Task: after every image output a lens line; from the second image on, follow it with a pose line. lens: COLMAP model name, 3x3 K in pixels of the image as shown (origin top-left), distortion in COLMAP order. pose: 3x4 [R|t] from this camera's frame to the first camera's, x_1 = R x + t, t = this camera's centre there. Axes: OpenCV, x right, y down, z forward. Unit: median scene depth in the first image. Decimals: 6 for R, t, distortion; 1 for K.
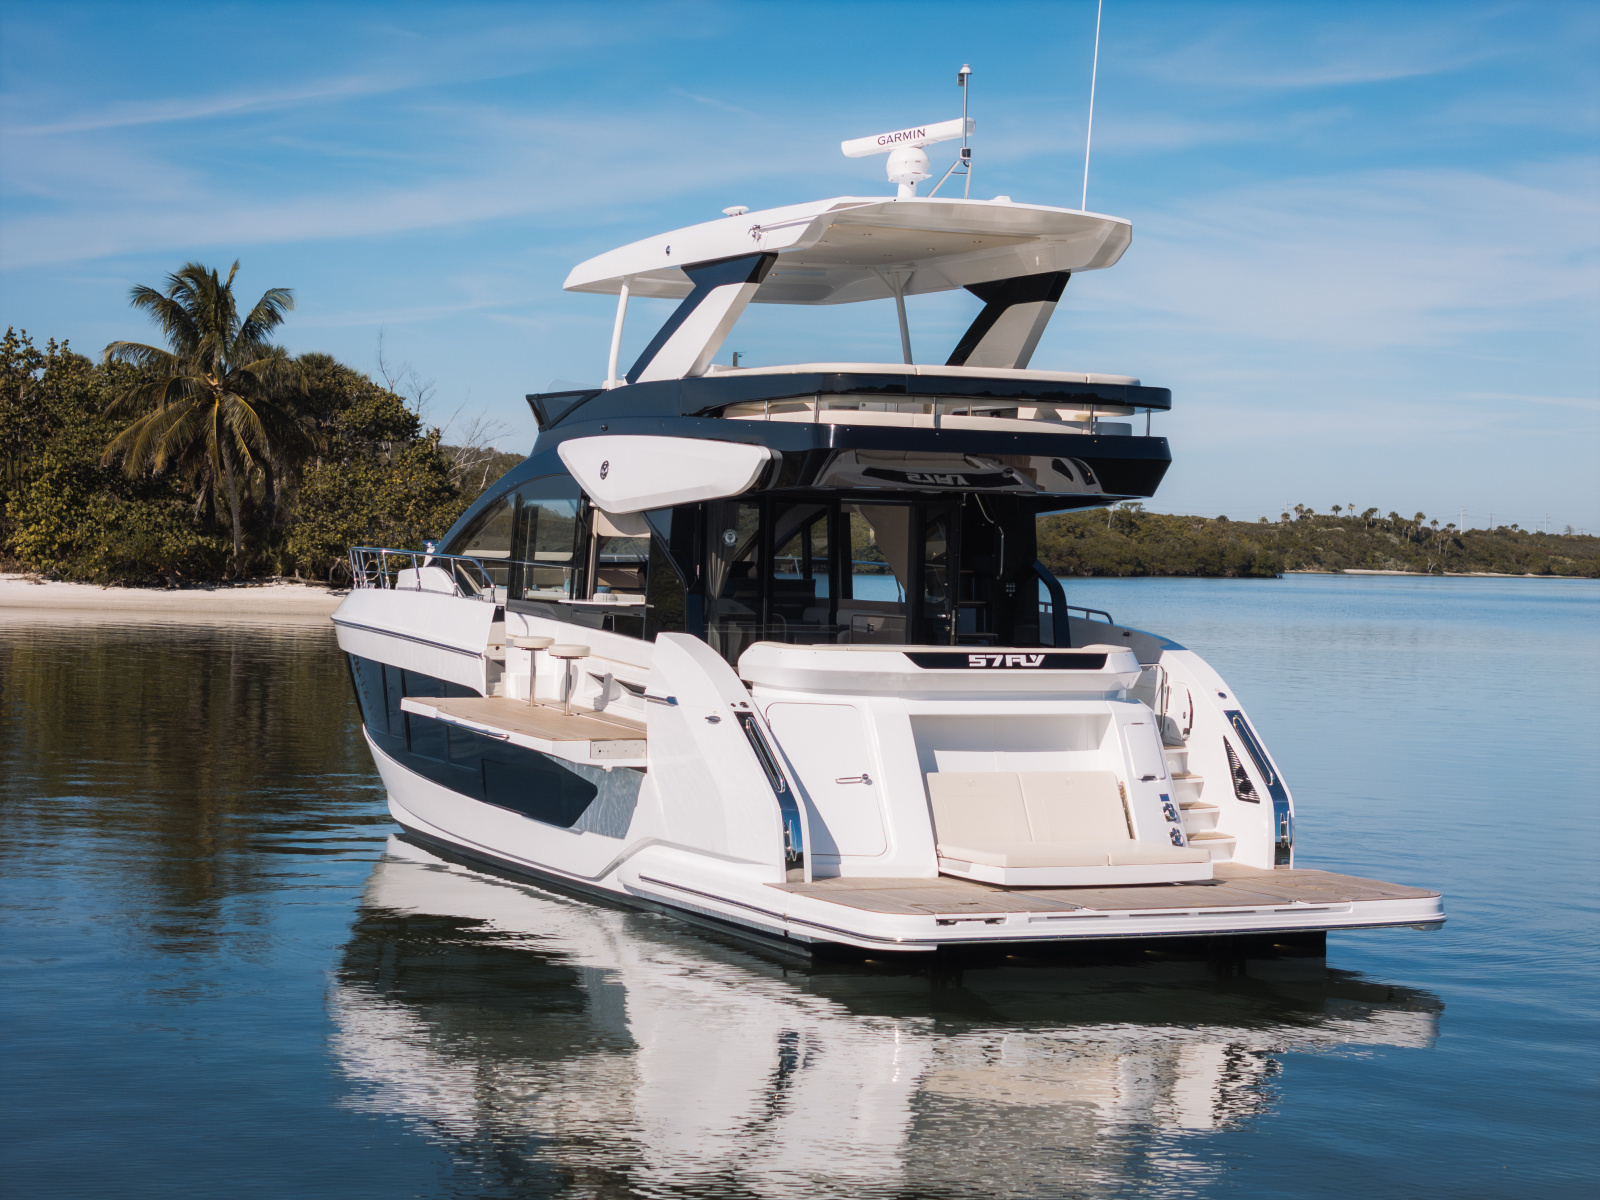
lens RADIAL K [[3190.8, 0, 800.0], [0, 3190.8, 600.0], [0, 0, 1]] dist [-0.031820, -0.117888]
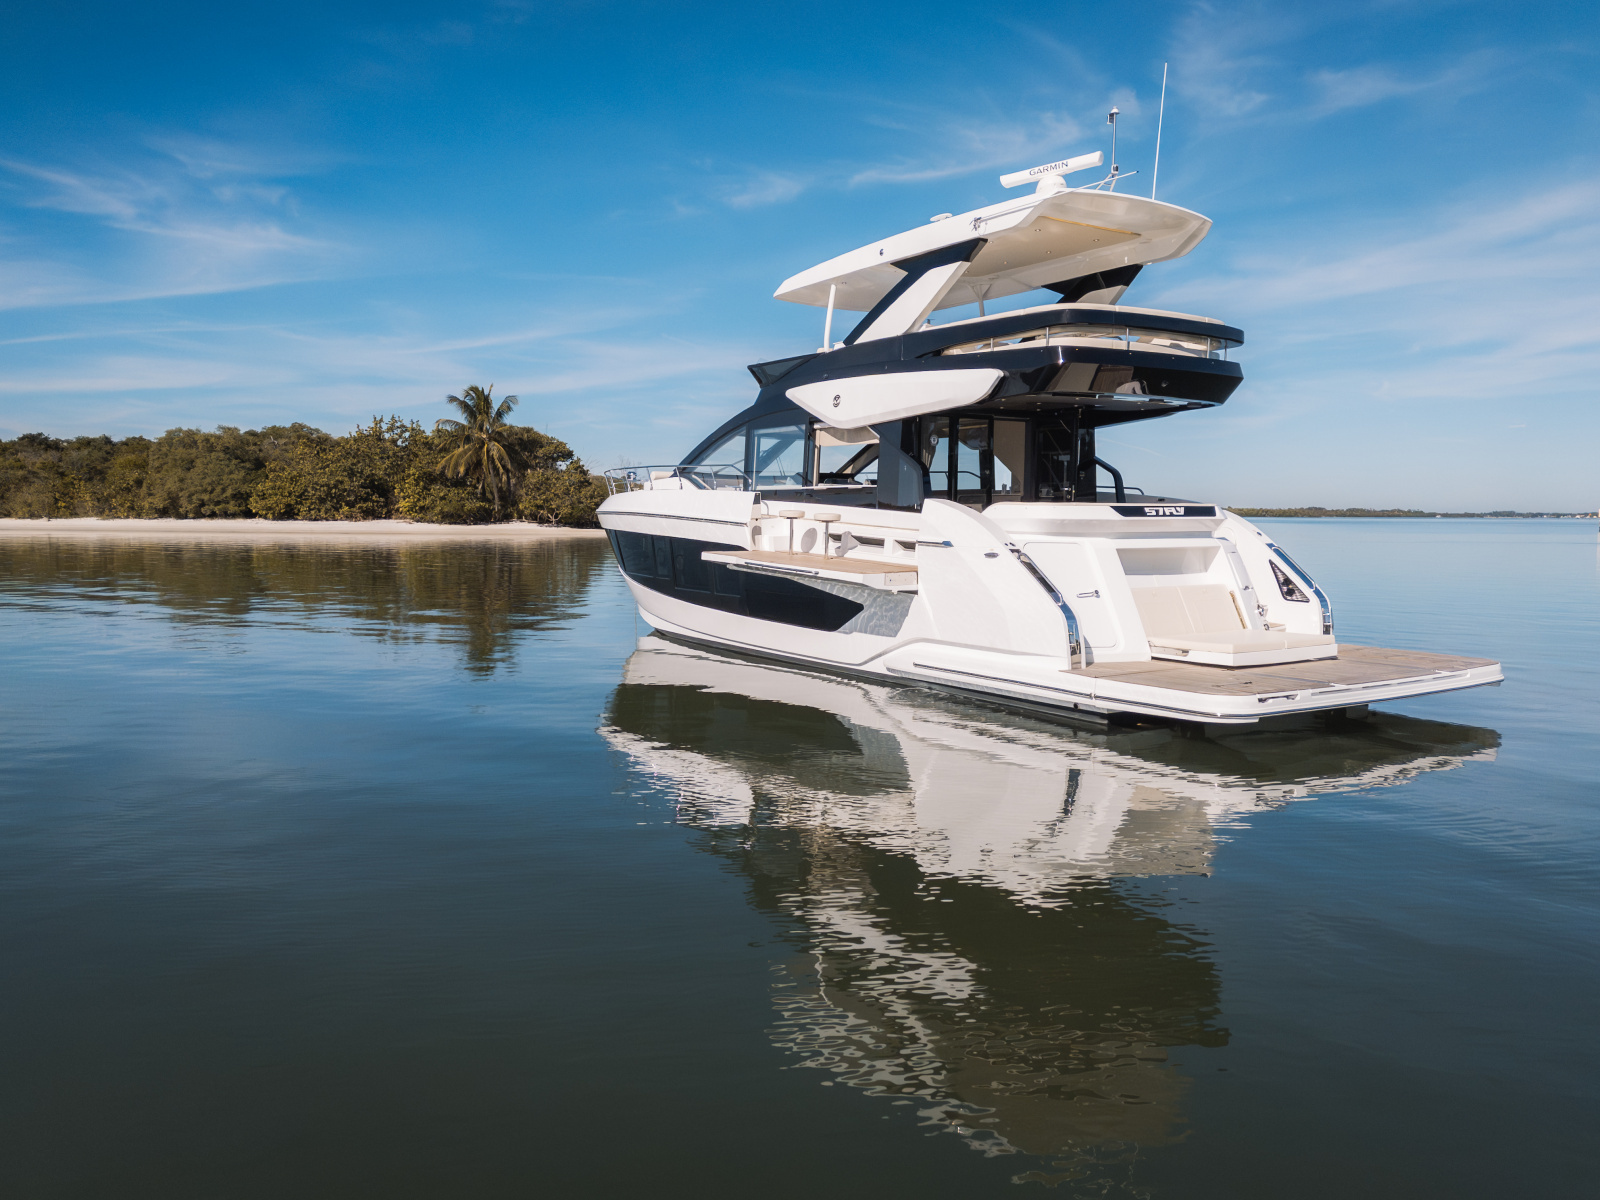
lens RADIAL K [[1120.2, 0, 800.0], [0, 1120.2, 600.0], [0, 0, 1]] dist [0.006000, 0.000296]
pose [[0.993501, -0.027842, 0.110365, -0.149262], [0.021423, 0.998032, 0.058929, 0.024717], [-0.111789, -0.056182, 0.992143, 0.471234]]
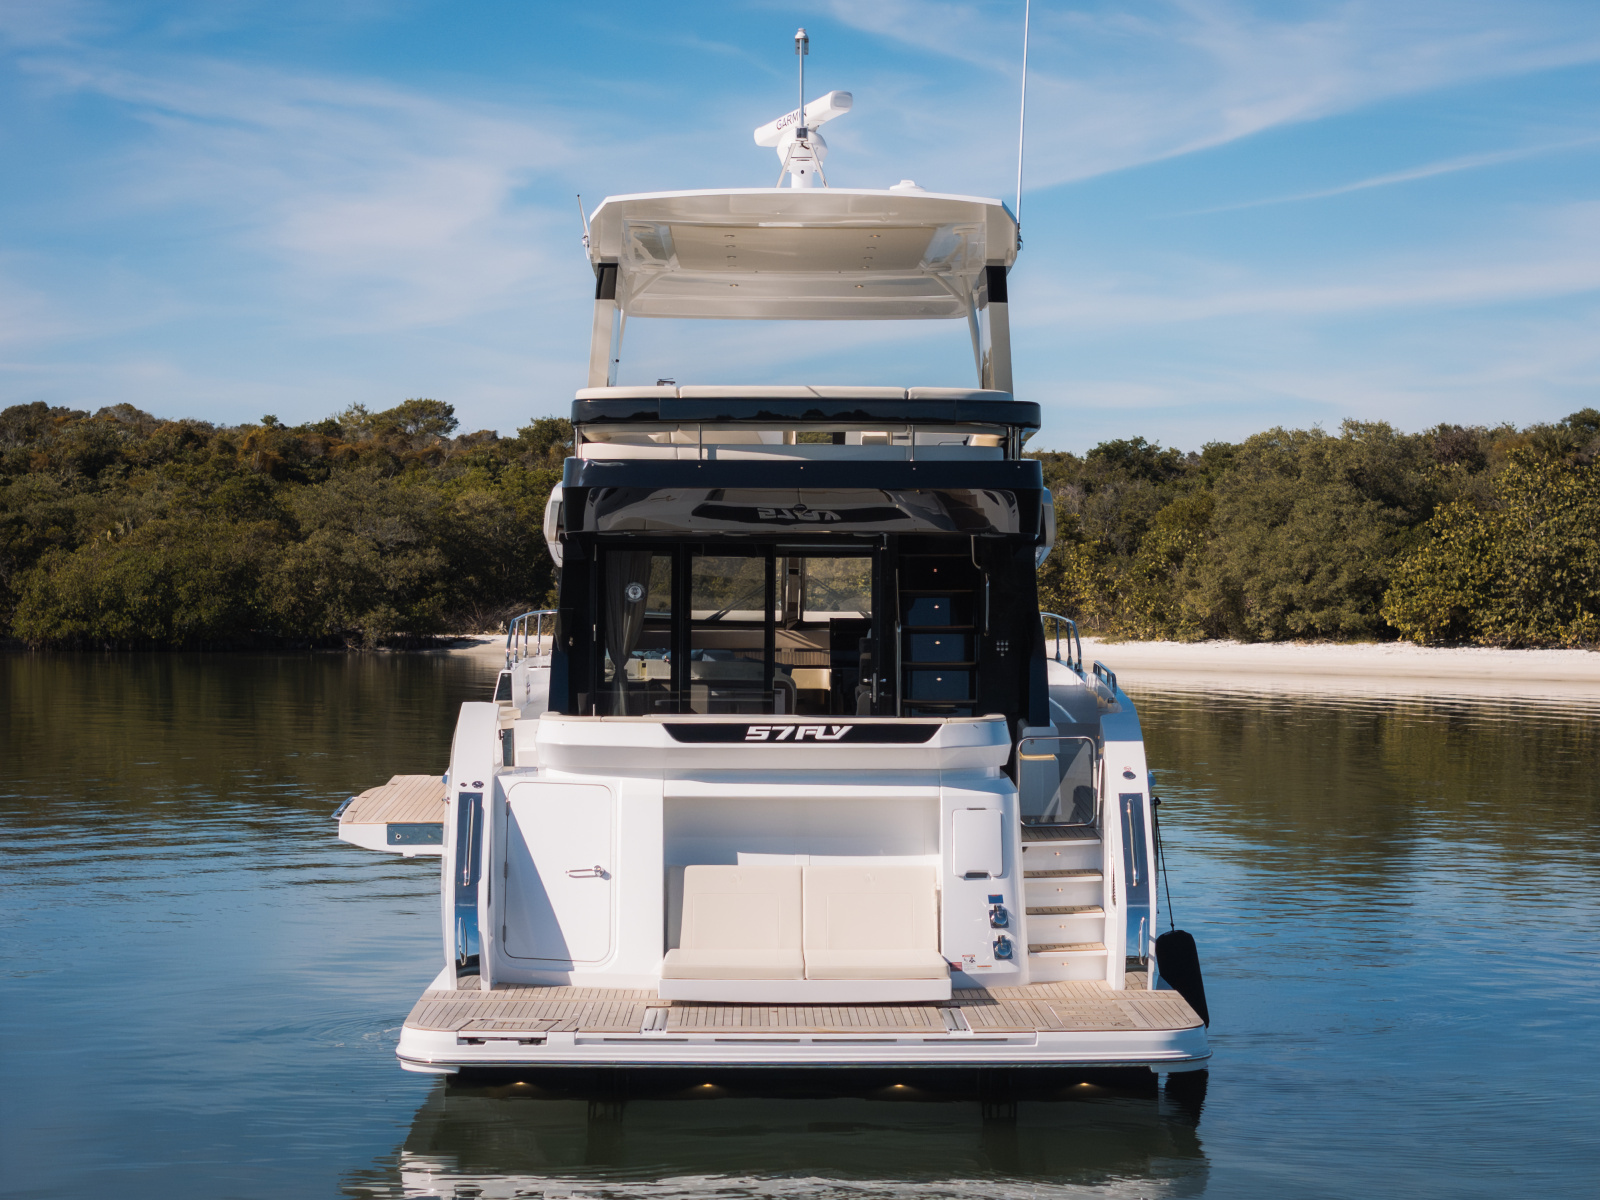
lens RADIAL K [[3529.4, 0, 800.0], [0, 3529.4, 600.0], [0, 0, 1]] dist [-0.002522, -0.139550]
pose [[0.915245, -0.018184, -0.402486, 0.411627], [0.010503, 0.999718, -0.021282, 0.003574], [0.402760, 0.015251, 0.915179, 0.139146]]
